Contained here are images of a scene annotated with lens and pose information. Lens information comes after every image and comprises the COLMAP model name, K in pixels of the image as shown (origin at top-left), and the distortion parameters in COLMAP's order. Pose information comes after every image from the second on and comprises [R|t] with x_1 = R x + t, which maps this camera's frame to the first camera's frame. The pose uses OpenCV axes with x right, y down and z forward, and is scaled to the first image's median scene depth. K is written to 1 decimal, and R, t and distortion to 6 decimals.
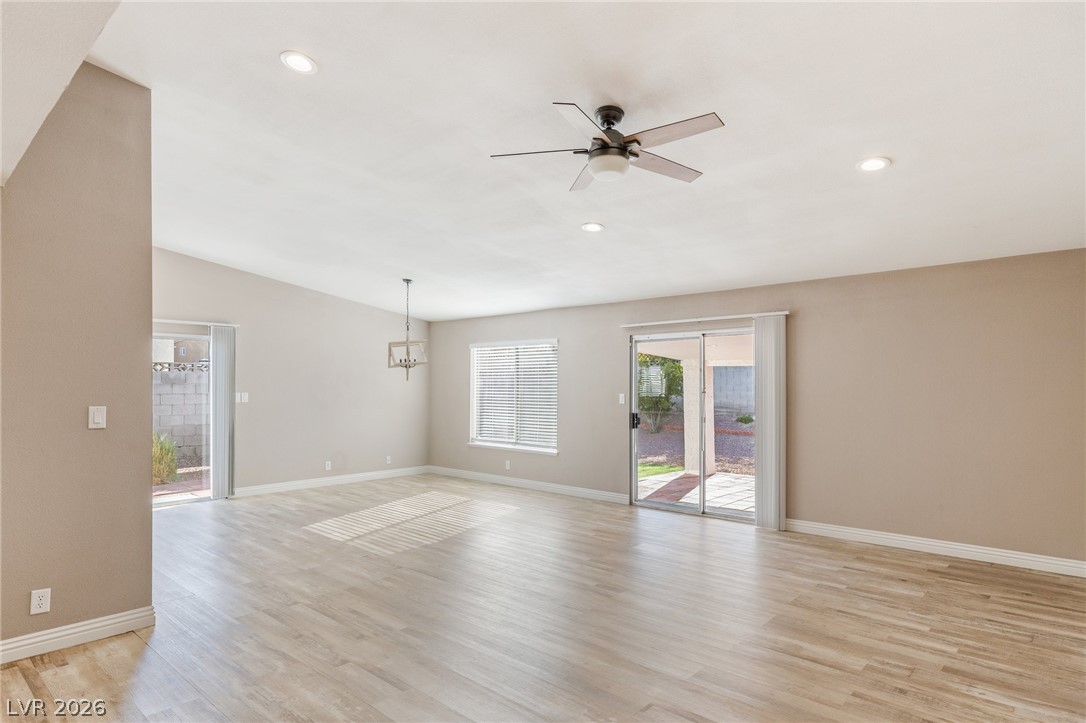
lens RADIAL K [[611.6, 0, 544.3], [0, 611.6, 376.7], [0, 0, 1]] dist [0.006764, -0.000302]
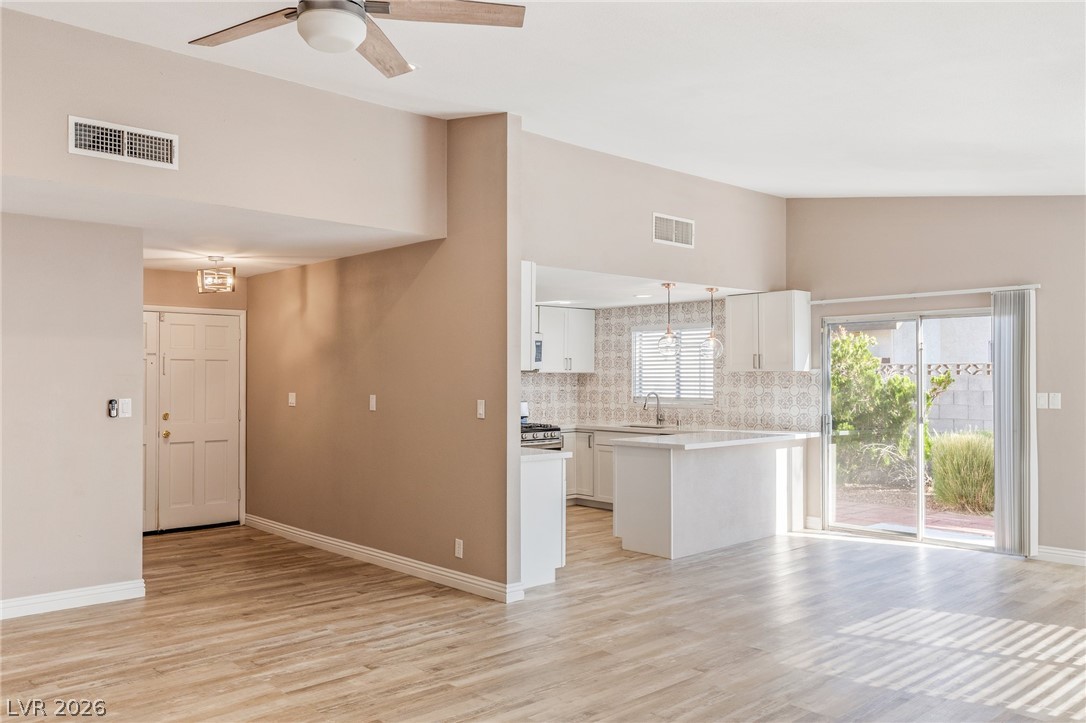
lens RADIAL K [[860.1, 0, 548.5], [0, 860.1, 360.3], [0, 0, 1]] dist [-0.001011, 0.005477]
pose [[-0.074783, -0.017154, -0.997052, 0.580424], [0.013956, 0.999736, -0.018247, 0.002961], [0.997102, -0.015280, -0.074523, 0.785985]]
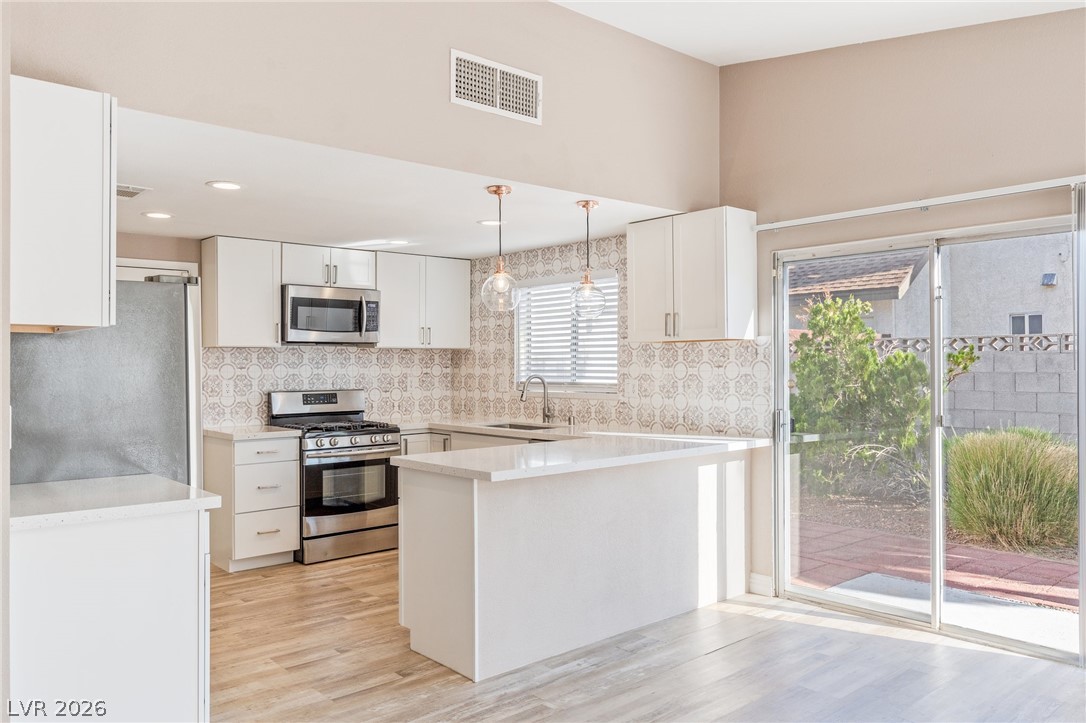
lens RADIAL K [[811.5, 0, 553.9], [0, 811.5, 357.0], [0, 0, 1]] dist [-0.001390, 0.008691]
pose [[-0.093798, -0.005826, -0.995574, -0.052282], [0.018462, 0.999801, -0.007590, 0.022329], [0.995420, -0.019092, -0.093672, 0.992248]]
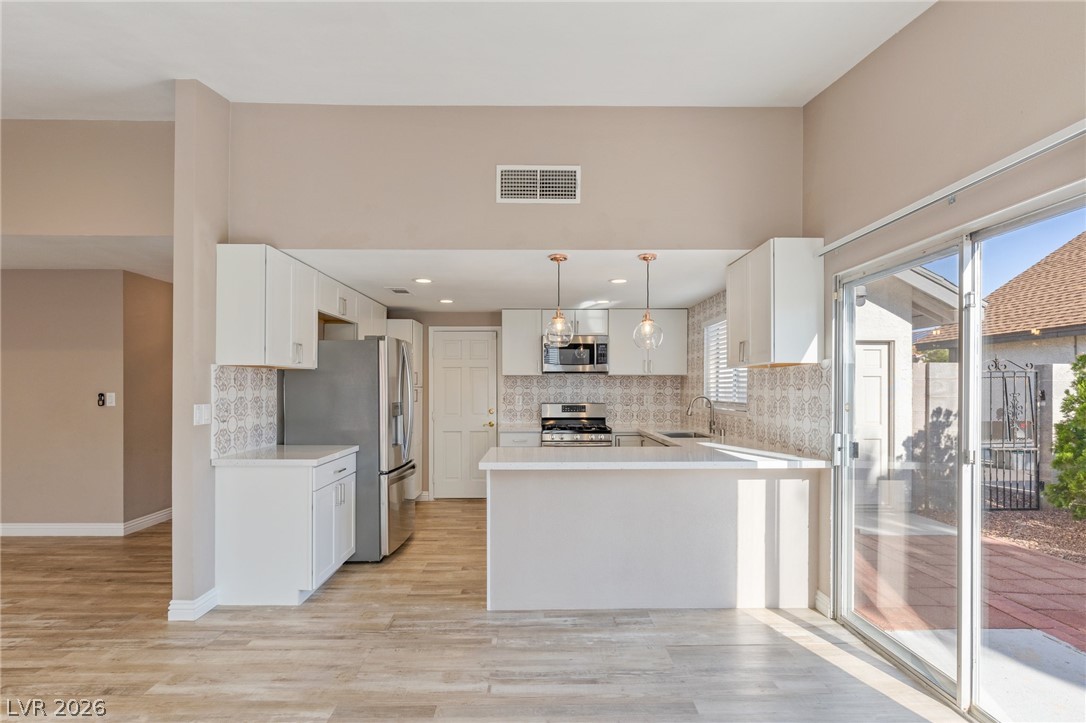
lens RADIAL K [[529.5, 0, 542.5], [0, 529.5, 385.8], [0, 0, 1]] dist [-0.004869, 0.000911]
pose [[-0.726310, 0.000075, -0.687368, -0.320870], [0.011075, 0.999871, -0.011593, 0.029232], [0.687278, -0.016033, -0.726217, 1.338480]]
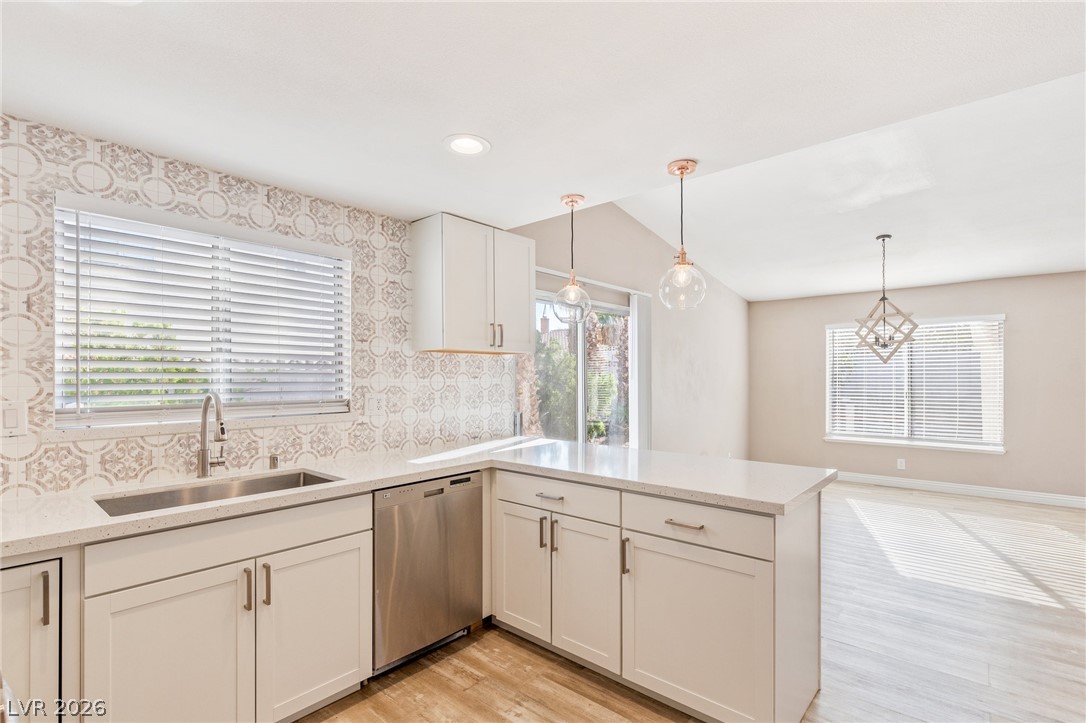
lens RADIAL K [[495.0, 0, 538.6], [0, 495.0, 378.2], [0, 0, 1]] dist [-0.009904, 0.001236]
pose [[0.999849, -0.000345, 0.017347, -0.904467], [0.000130, 0.999923, 0.012404, 0.023004], [-0.017350, -0.012400, 0.999773, 0.494811]]
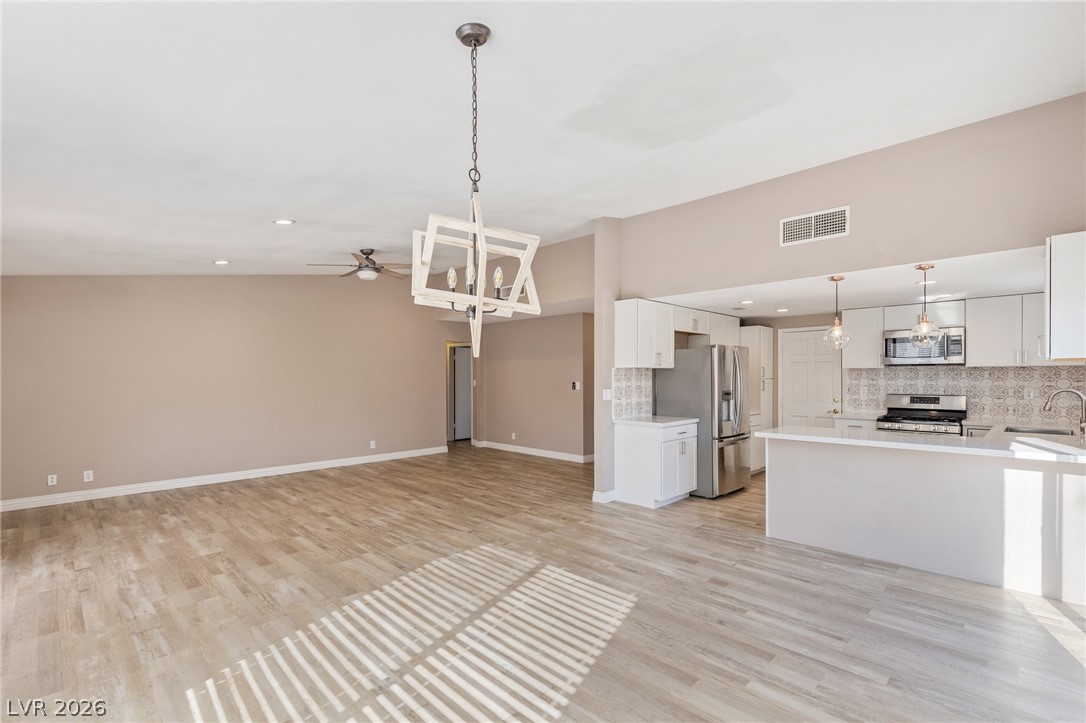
lens RADIAL K [[490.0, 0, 545.2], [0, 490.0, 379.0], [0, 0, 1]] dist [0.006199, -0.002142]
pose [[-0.999440, 0.004402, 0.033178, -0.354508], [0.004117, 0.999954, -0.008643, 0.025512], [-0.033214, -0.008502, -0.999412, 1.663075]]
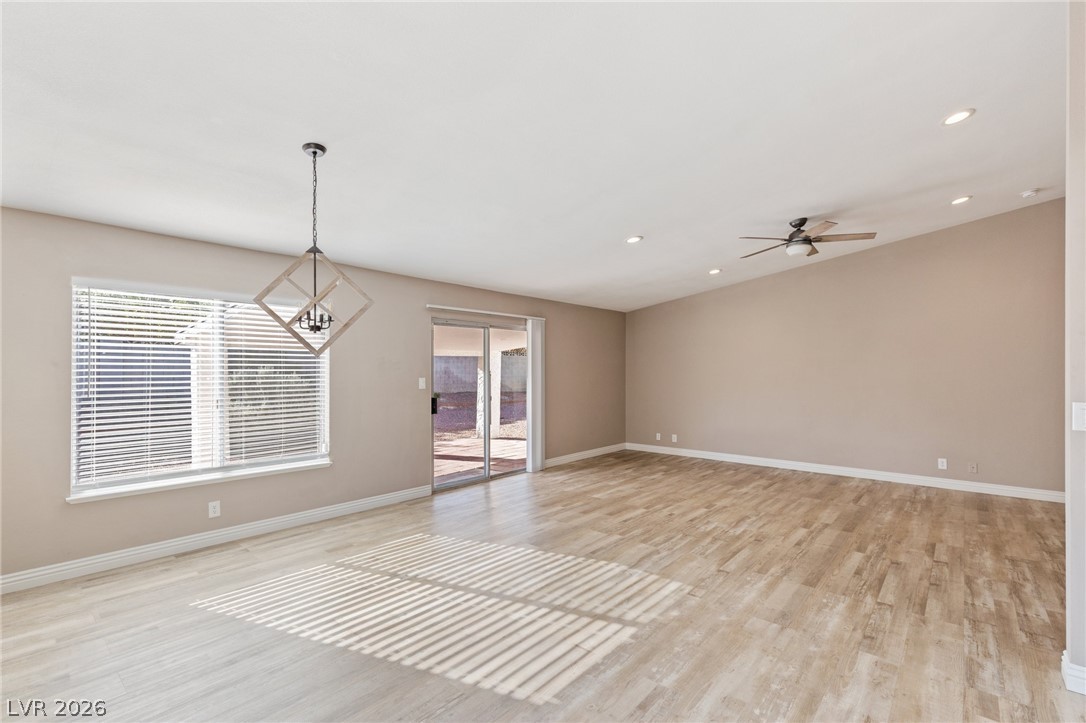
lens RADIAL K [[490.0, 0, 546.9], [0, 490.0, 367.1], [0, 0, 1]] dist [0.006199, -0.002142]
pose [[-0.035741, 0.006744, 0.999338, -0.816142], [-0.014139, 0.999874, -0.007254, 0.019092], [-0.999261, -0.014388, -0.035641, 1.107512]]
